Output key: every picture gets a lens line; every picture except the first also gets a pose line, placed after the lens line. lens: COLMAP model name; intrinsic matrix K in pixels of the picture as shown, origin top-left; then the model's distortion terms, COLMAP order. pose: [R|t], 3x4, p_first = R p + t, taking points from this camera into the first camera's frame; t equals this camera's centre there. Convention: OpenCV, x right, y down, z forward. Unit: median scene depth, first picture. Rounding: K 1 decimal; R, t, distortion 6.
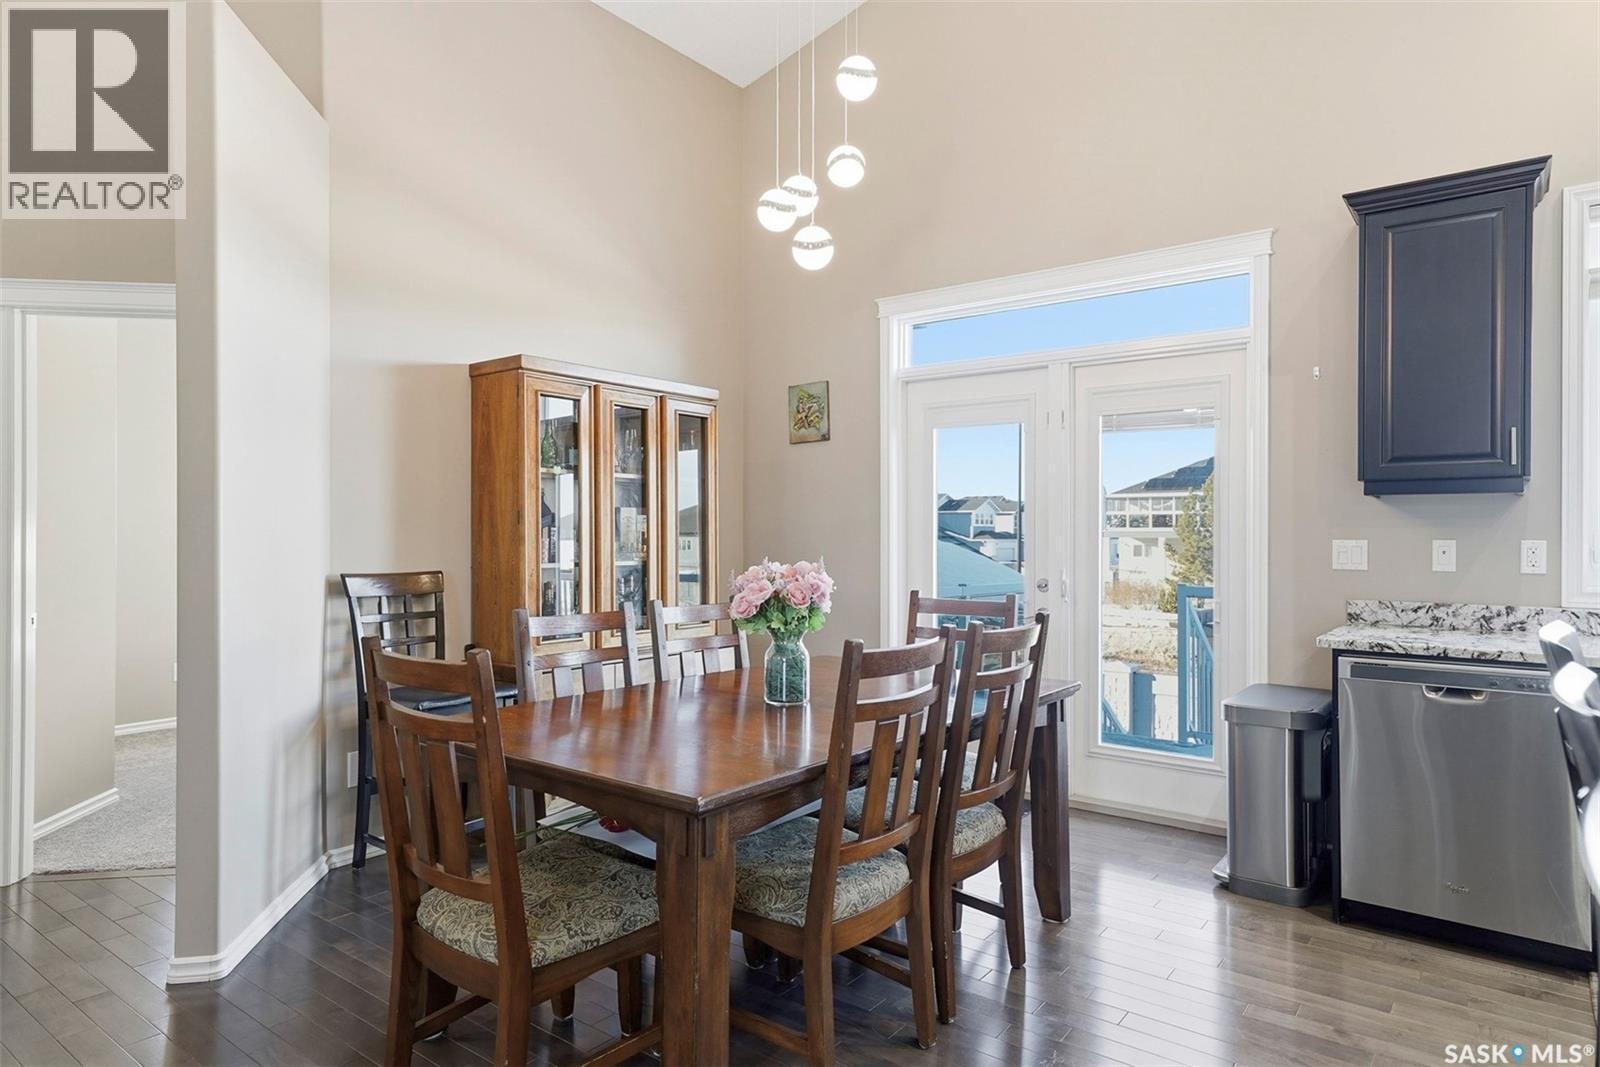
lens RADIAL K [[971.7, 0, 802.1], [0, 971.7, 536.9], [0, 0, 1]] dist [0.010370, 0.001446]
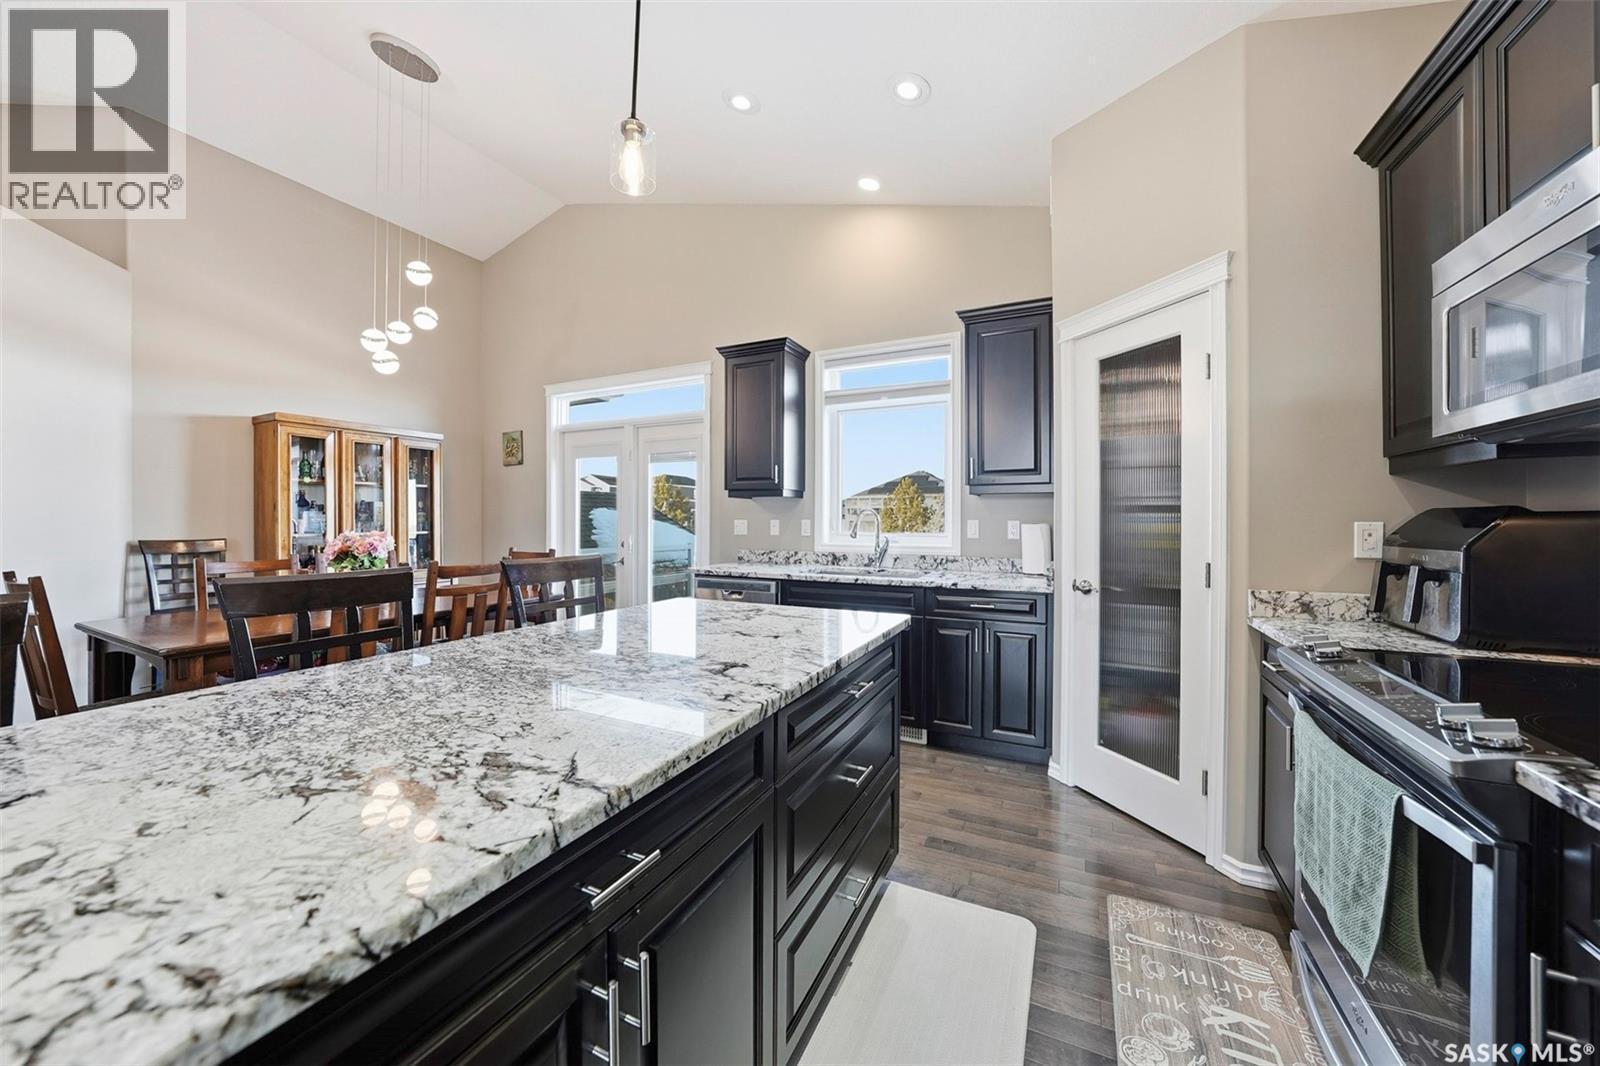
lens RADIAL K [[582.0, 0, 792.5], [0, 582.0, 520.3], [0, 0, 1]] dist [-0.018674, -0.000067]
pose [[0.979213, -0.001009, 0.202833, 0.397414], [0.001129, 0.999999, -0.000480, 0.004523], [-0.202833, 0.000699, 0.979213, -0.170961]]
